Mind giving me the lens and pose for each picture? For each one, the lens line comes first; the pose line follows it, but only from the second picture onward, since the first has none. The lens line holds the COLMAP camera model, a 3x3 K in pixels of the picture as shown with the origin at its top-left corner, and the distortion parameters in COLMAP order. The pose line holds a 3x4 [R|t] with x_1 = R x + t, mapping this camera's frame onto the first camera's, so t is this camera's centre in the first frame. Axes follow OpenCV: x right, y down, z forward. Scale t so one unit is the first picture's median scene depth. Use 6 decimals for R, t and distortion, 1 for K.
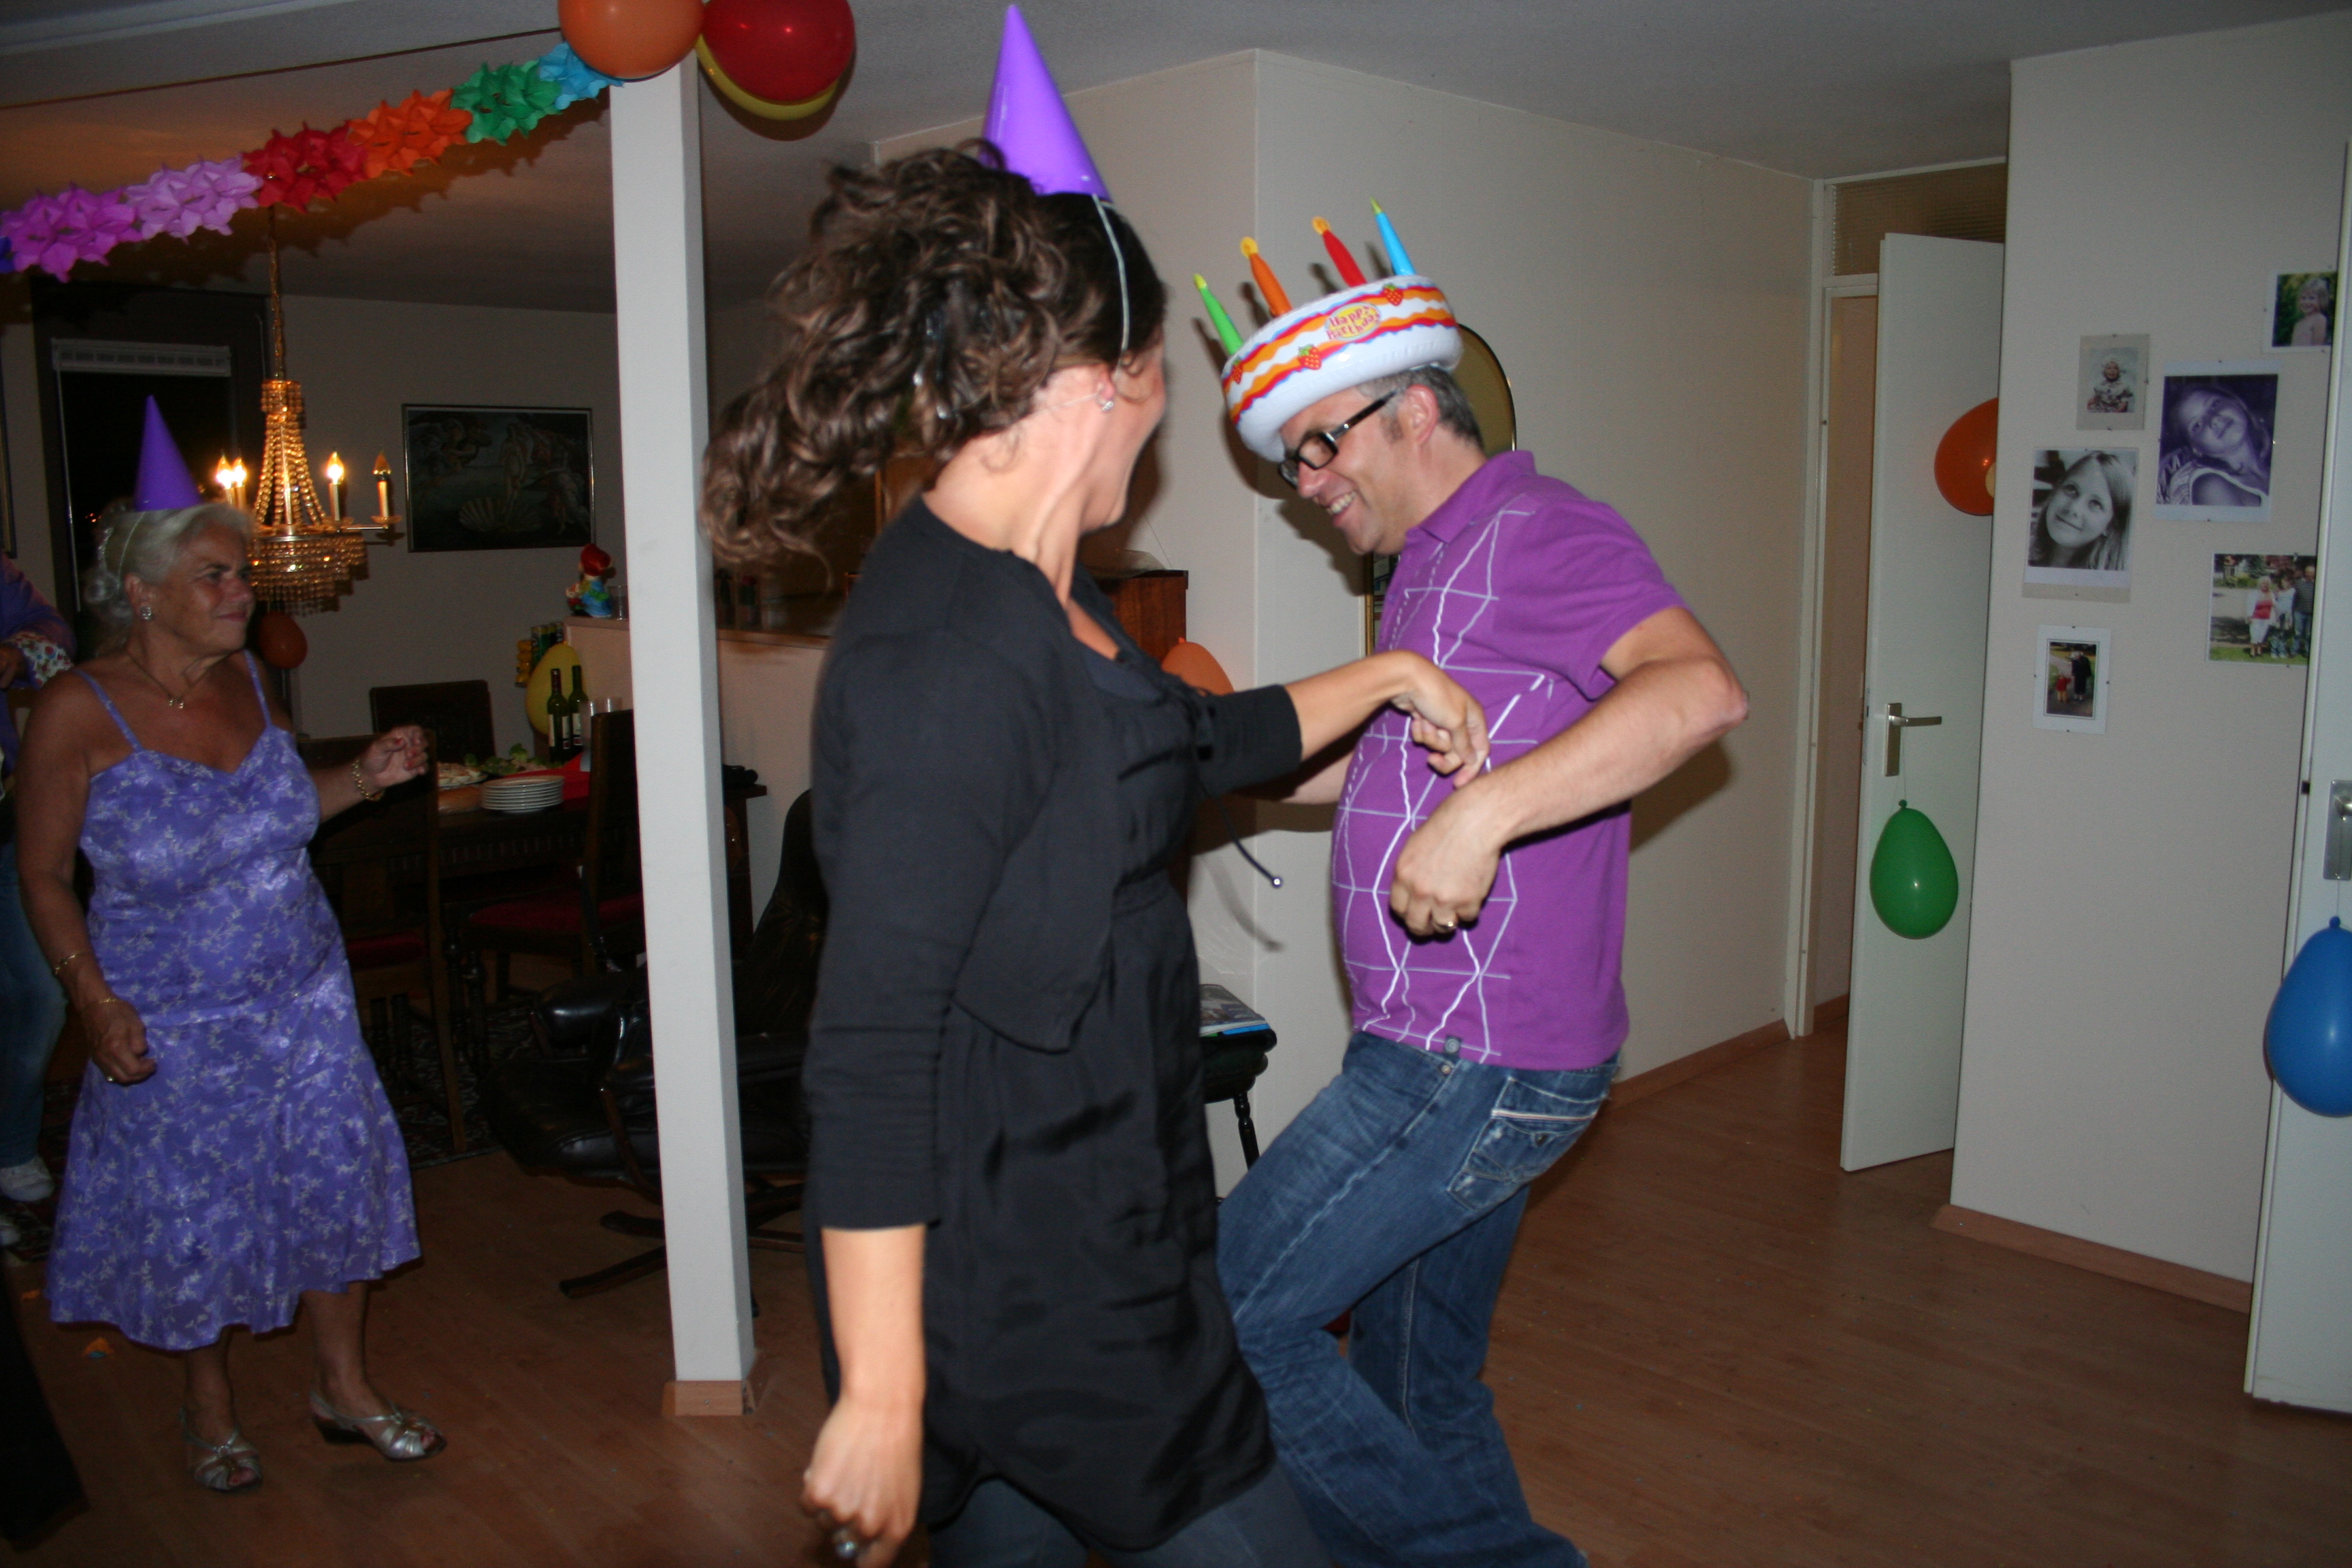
lens RADIAL K [[1934.9, 0, 1176.0], [0, 1934.9, 784.0], [0, 0, 1]] dist [-0.010242, -0.005757]
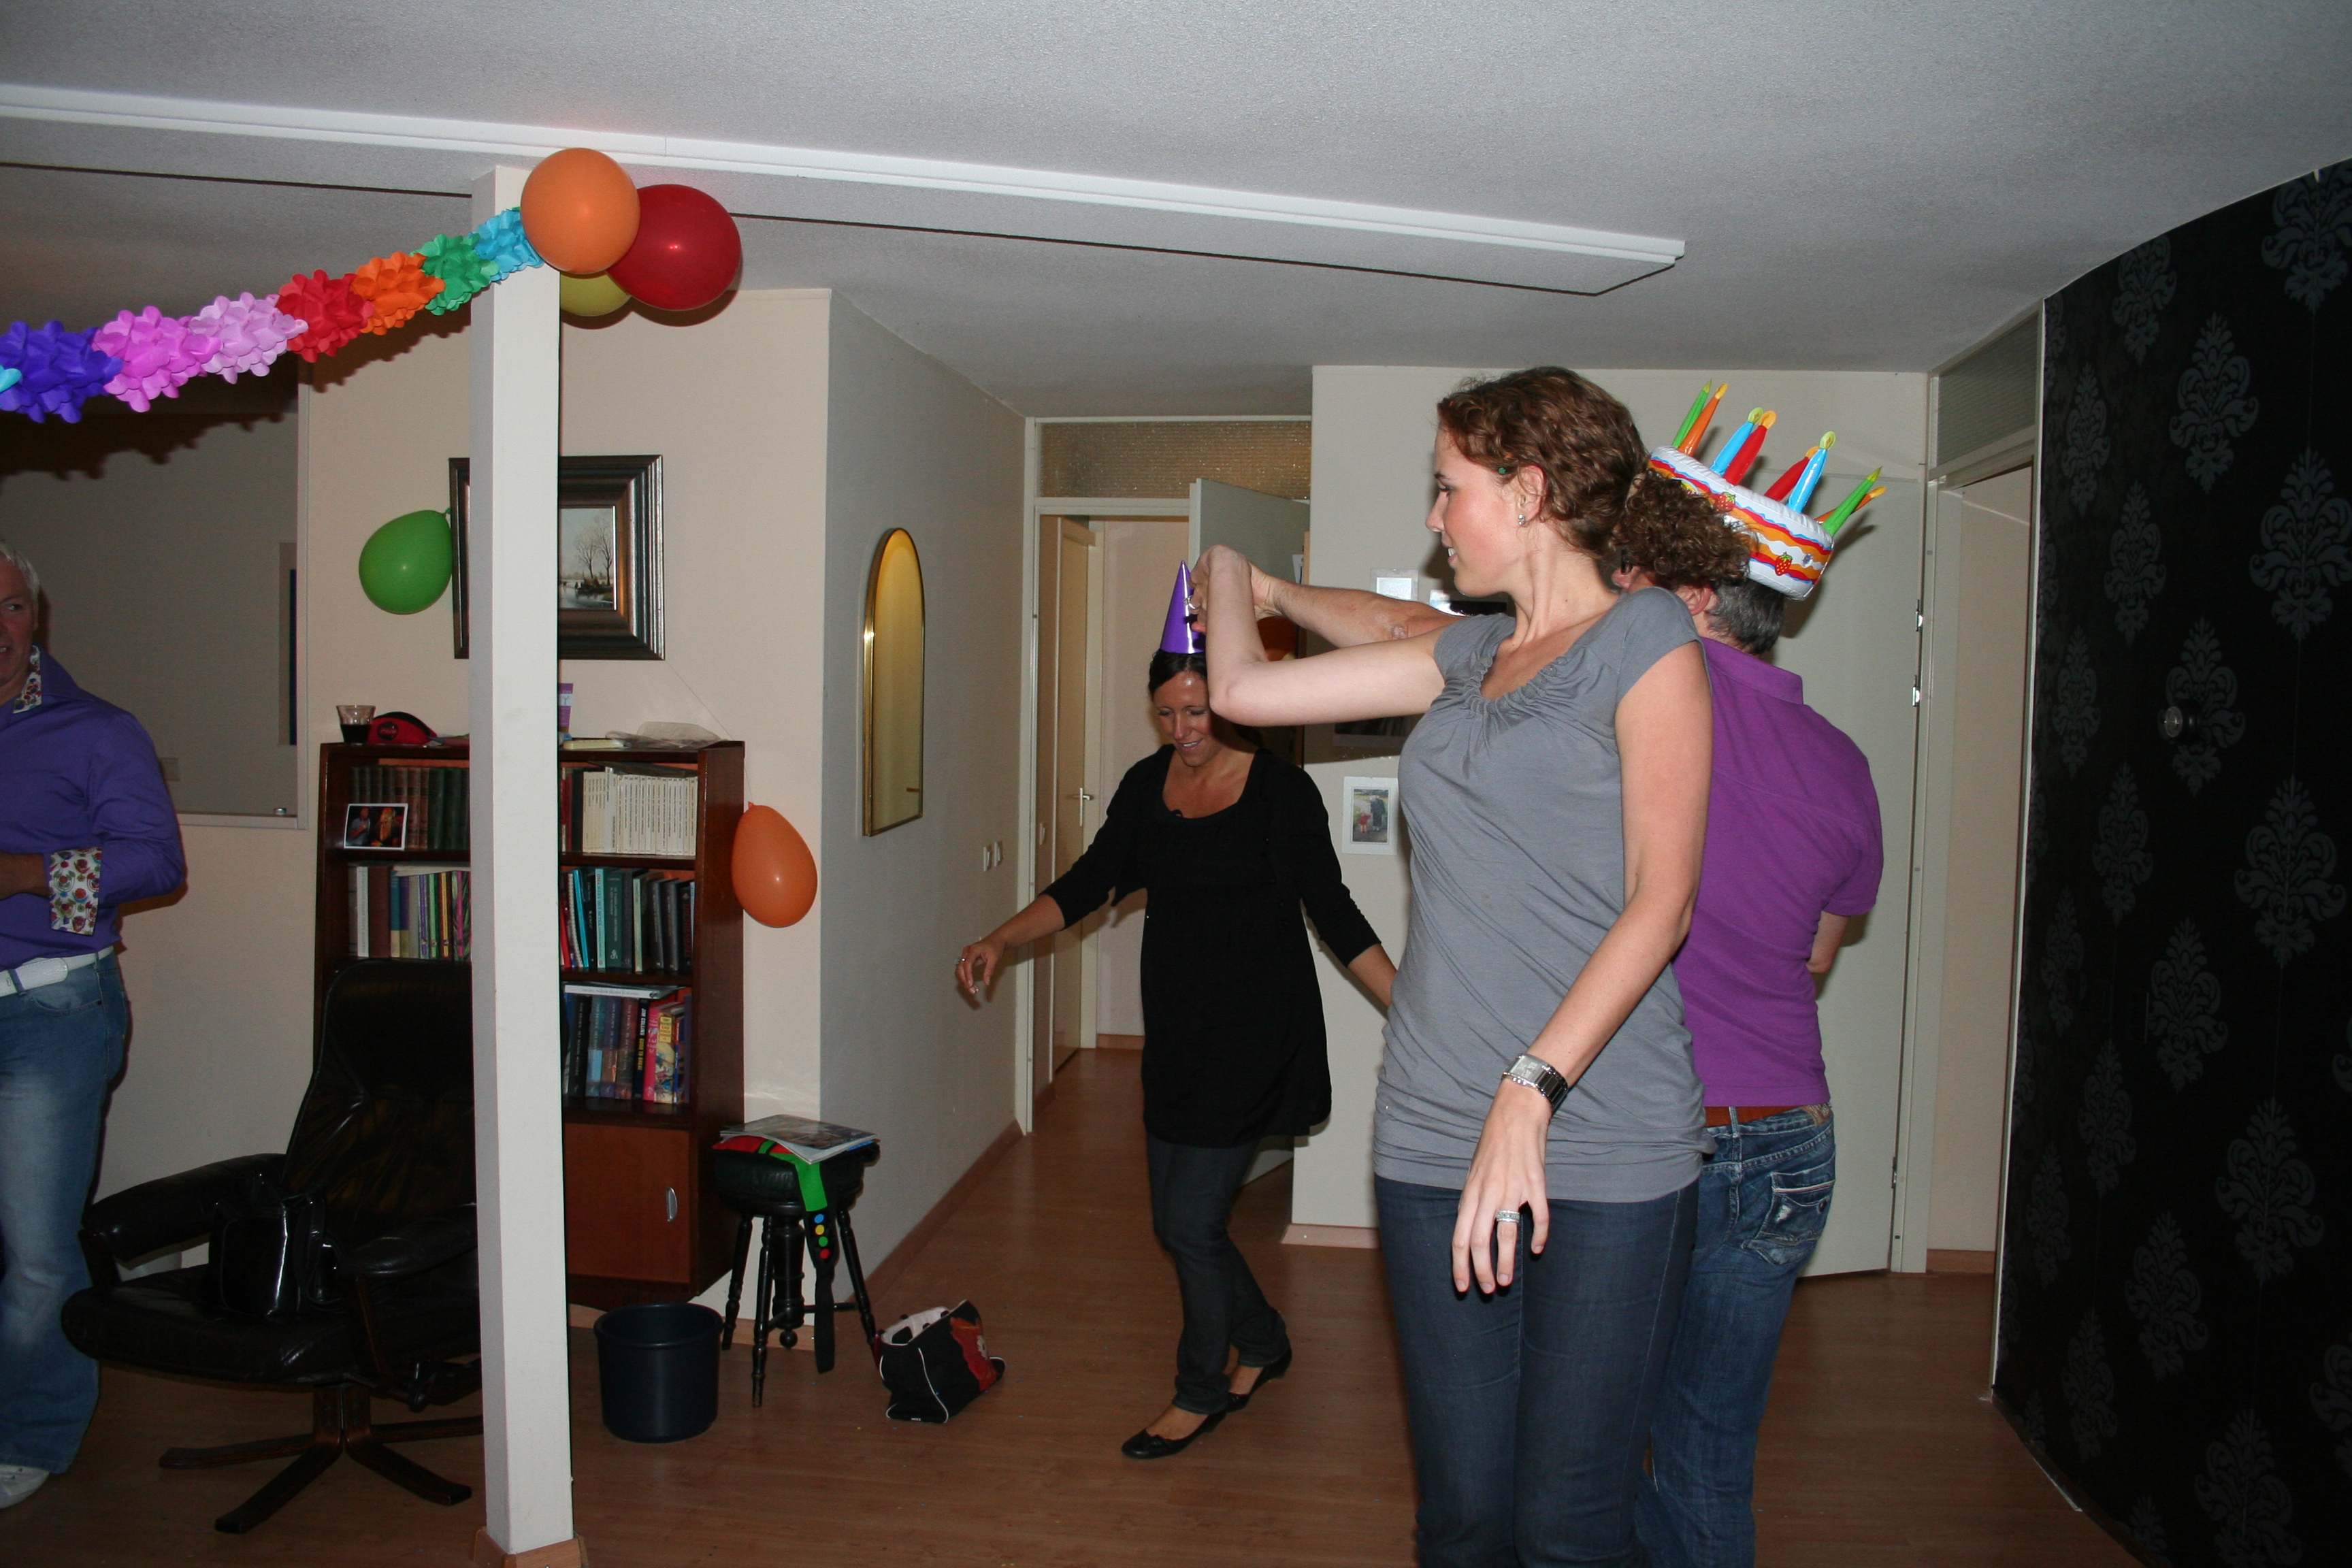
lens RADIAL K [[1978.6, 0, 1176.0], [0, 1978.6, 784.0], [0, 0, 1]] dist [-0.132354, 0.104656]
pose [[0.796532, -0.024769, 0.604088, -0.499375], [0.076097, 0.995322, -0.059529, -0.003900], [-0.599788, 0.093386, 0.794691, -0.030513]]
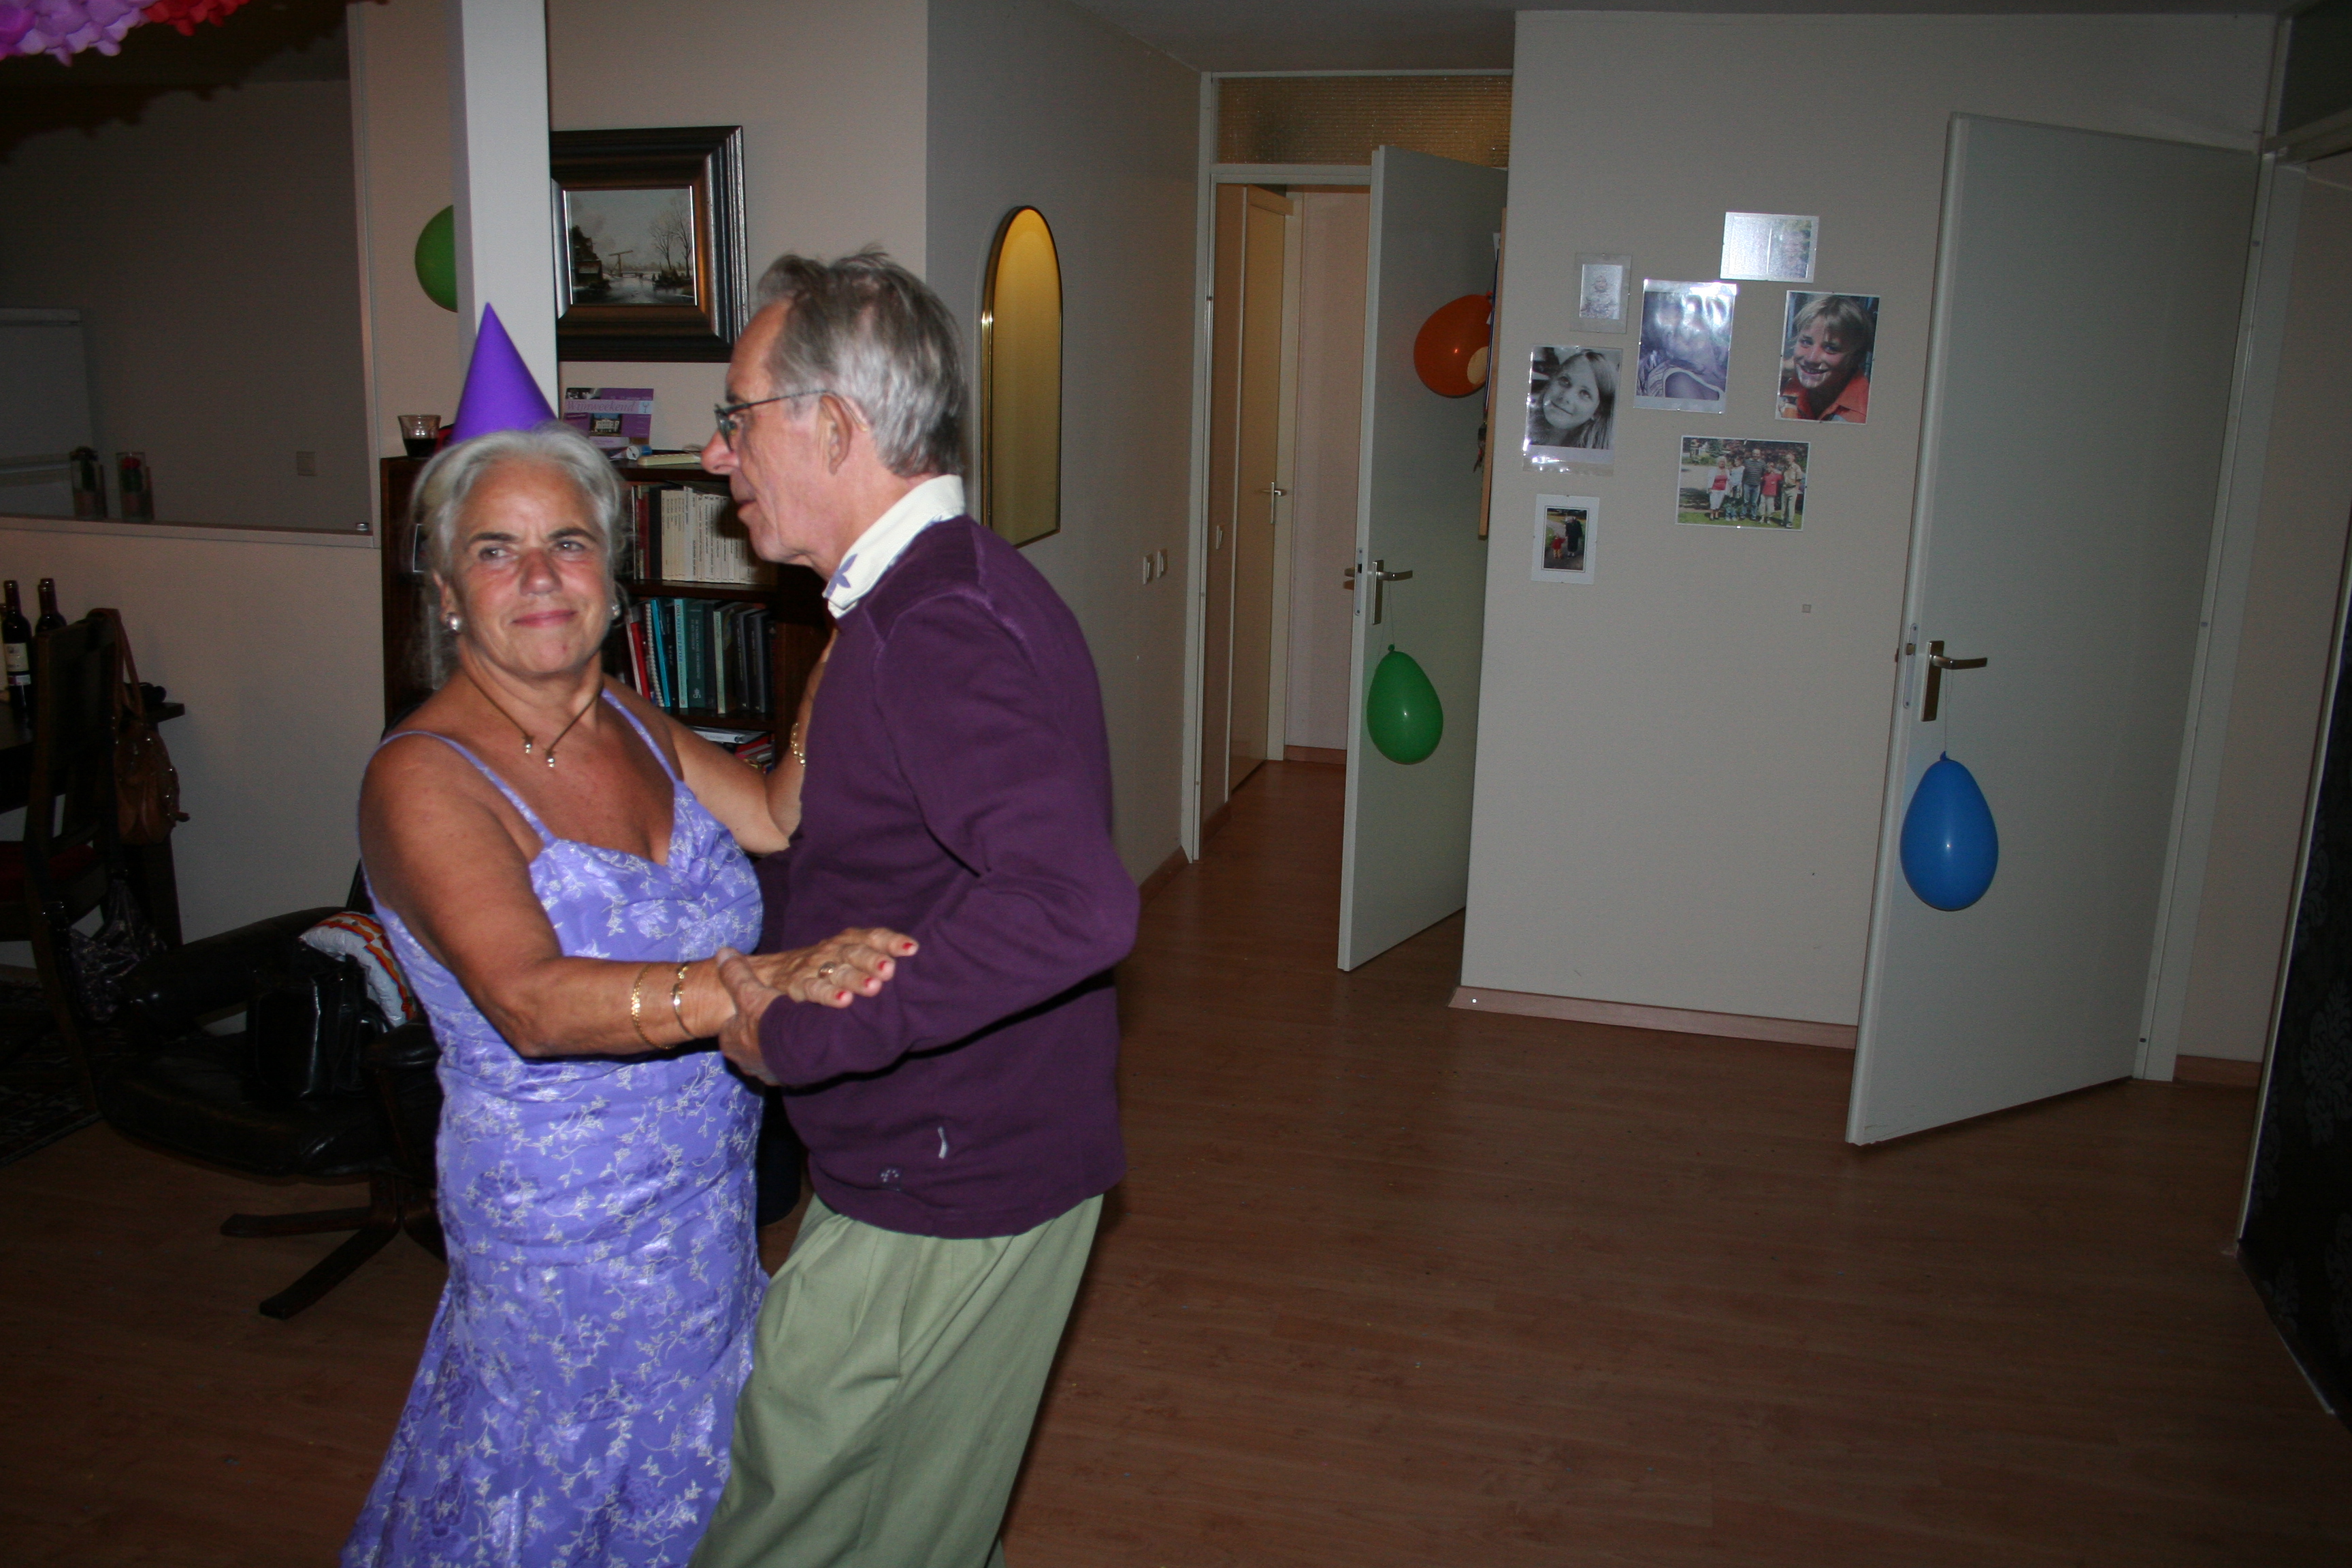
lens RADIAL K [[1996.3, 0, 1168.9], [0, 1996.3, 799.1], [0, 0, 1]] dist [-0.146901, 0.121131]
pose [[0.866949, -0.102234, 0.487799, -0.372945], [0.056305, 0.992560, 0.107954, -0.041634], [-0.495207, -0.066125, 0.866255, 0.047681]]
